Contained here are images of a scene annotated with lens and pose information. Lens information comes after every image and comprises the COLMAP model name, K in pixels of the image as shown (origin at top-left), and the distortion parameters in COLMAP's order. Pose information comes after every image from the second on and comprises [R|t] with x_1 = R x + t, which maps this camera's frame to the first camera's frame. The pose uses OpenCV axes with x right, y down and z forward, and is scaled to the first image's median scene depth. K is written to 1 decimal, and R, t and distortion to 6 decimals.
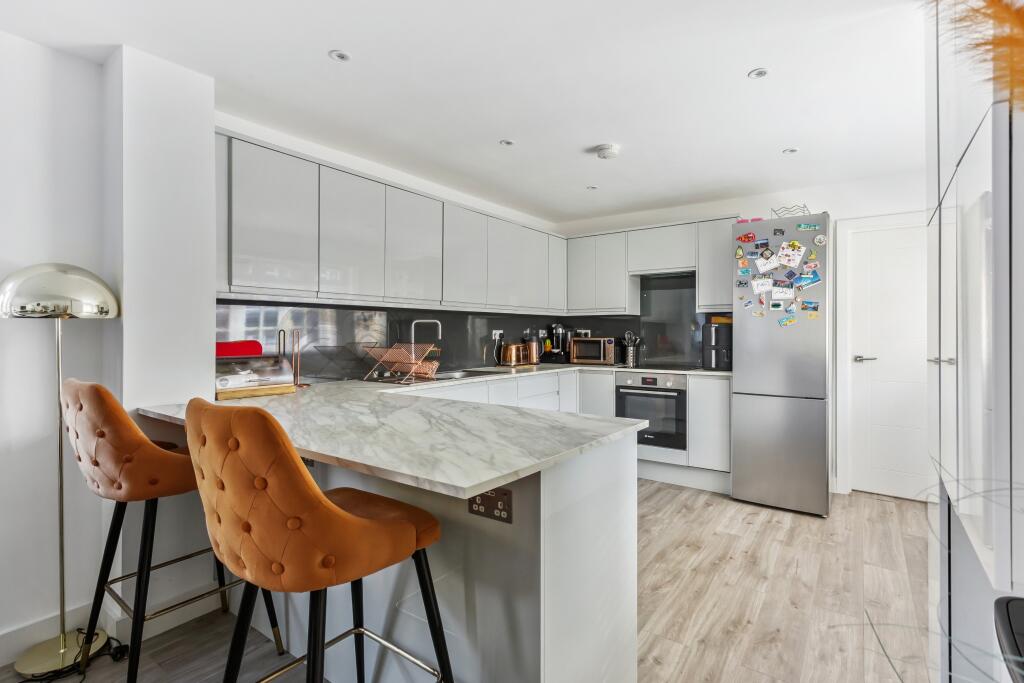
lens RADIAL K [[494.3, 0, 511.7], [0, 494.3, 335.1], [0, 0, 1]] dist [-0.000882, -0.000373]
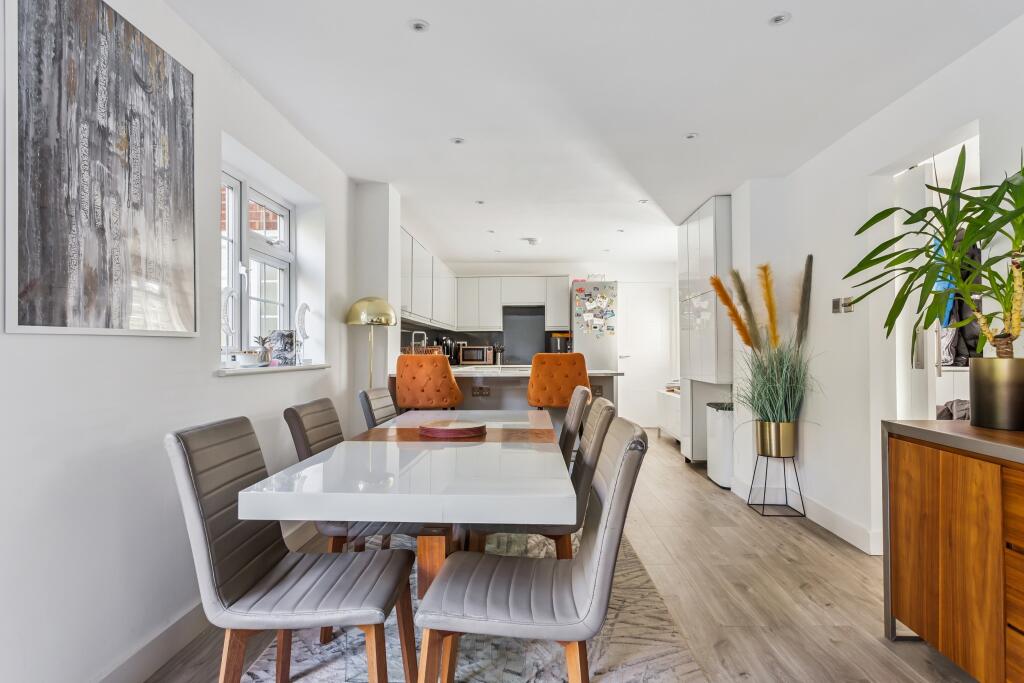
lens RADIAL K [[555.6, 0, 511.4], [0, 555.6, 345.1], [0, 0, 1]] dist [0.001173, 0.000208]
pose [[0.832315, 0.005866, 0.554272, -0.899319], [0.006131, 0.999785, -0.019788, 0.047003], [-0.554269, 0.019868, 0.832101, -0.582283]]
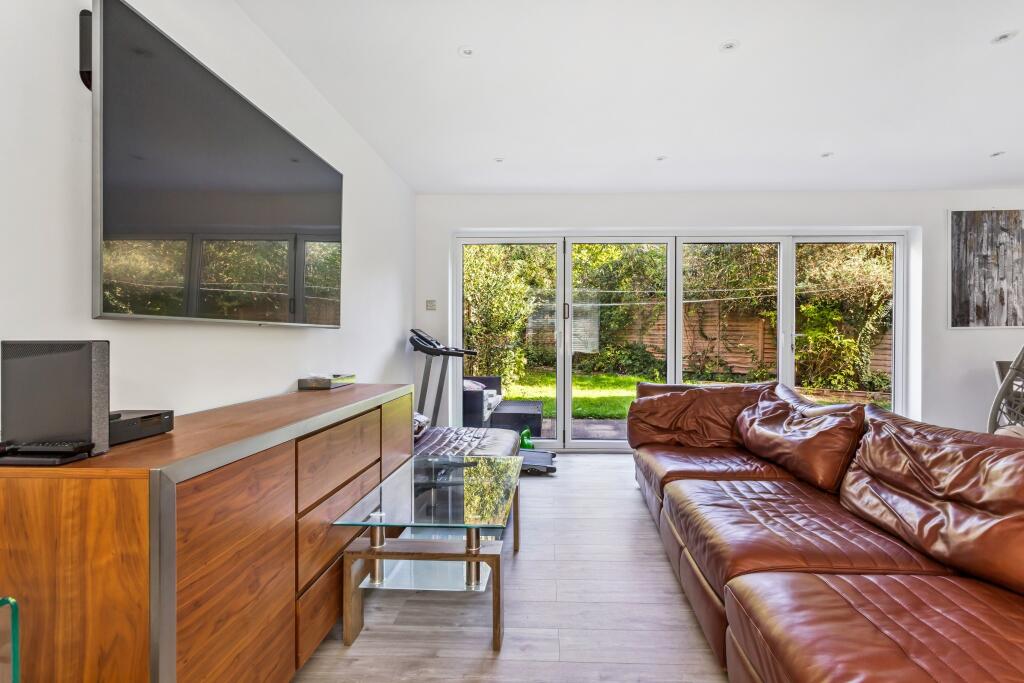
lens RADIAL K [[494.3, 0, 515.7], [0, 494.3, 338.4], [0, 0, 1]] dist [-0.000882, -0.000373]
pose [[0.552257, 0.008021, -0.833635, -0.540745], [-0.006495, 0.999965, 0.005320, 0.051647], [0.833649, 0.002476, 0.552290, -1.652586]]
